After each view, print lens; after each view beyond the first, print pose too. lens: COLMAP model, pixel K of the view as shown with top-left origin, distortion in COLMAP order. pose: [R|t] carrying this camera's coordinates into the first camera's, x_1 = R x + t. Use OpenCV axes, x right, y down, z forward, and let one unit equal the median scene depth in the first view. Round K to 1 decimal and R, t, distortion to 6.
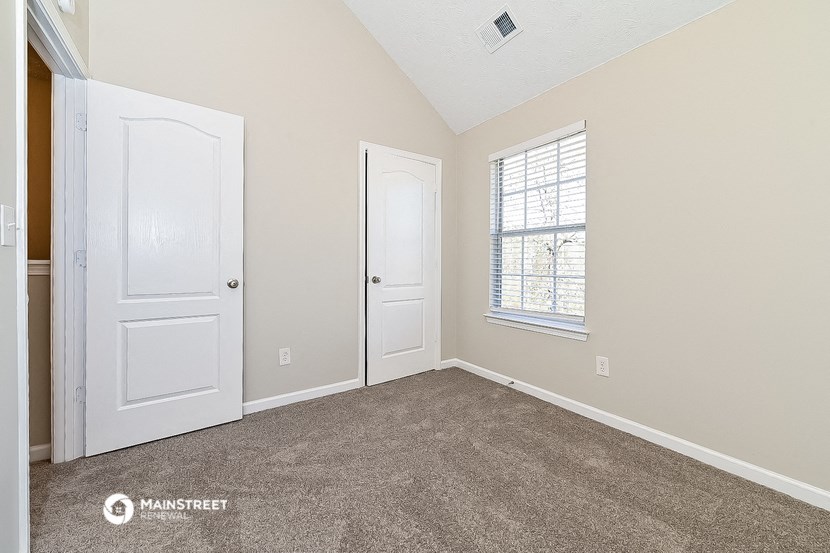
lens RADIAL K [[326.9, 0, 415.4], [0, 326.9, 273.0], [0, 0, 1]] dist [0.001923, 0.000359]
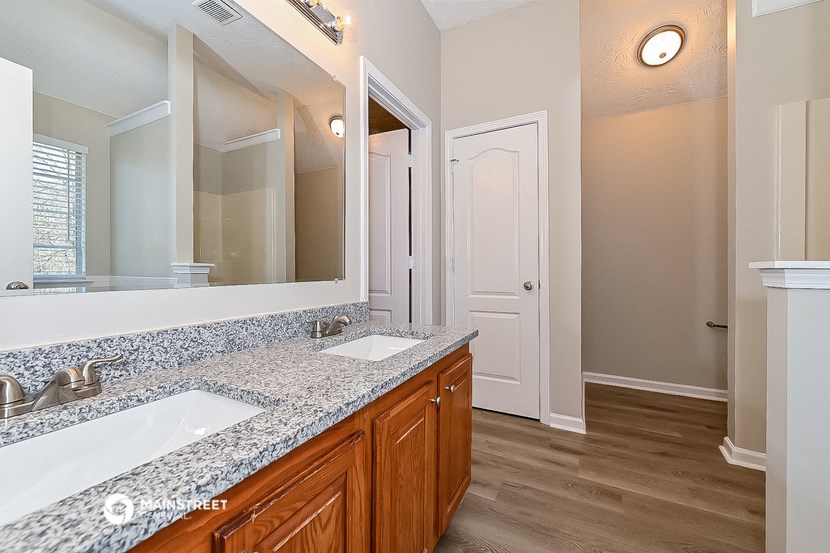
lens RADIAL K [[326.9, 0, 417.6], [0, 326.9, 272.5], [0, 0, 1]] dist [0.001923, 0.000359]
pose [[0.470380, 0.000879, -0.882463, 0.157056], [-0.016780, 0.999828, -0.007948, 0.003654], [0.882304, 0.018546, 0.470314, 0.146261]]
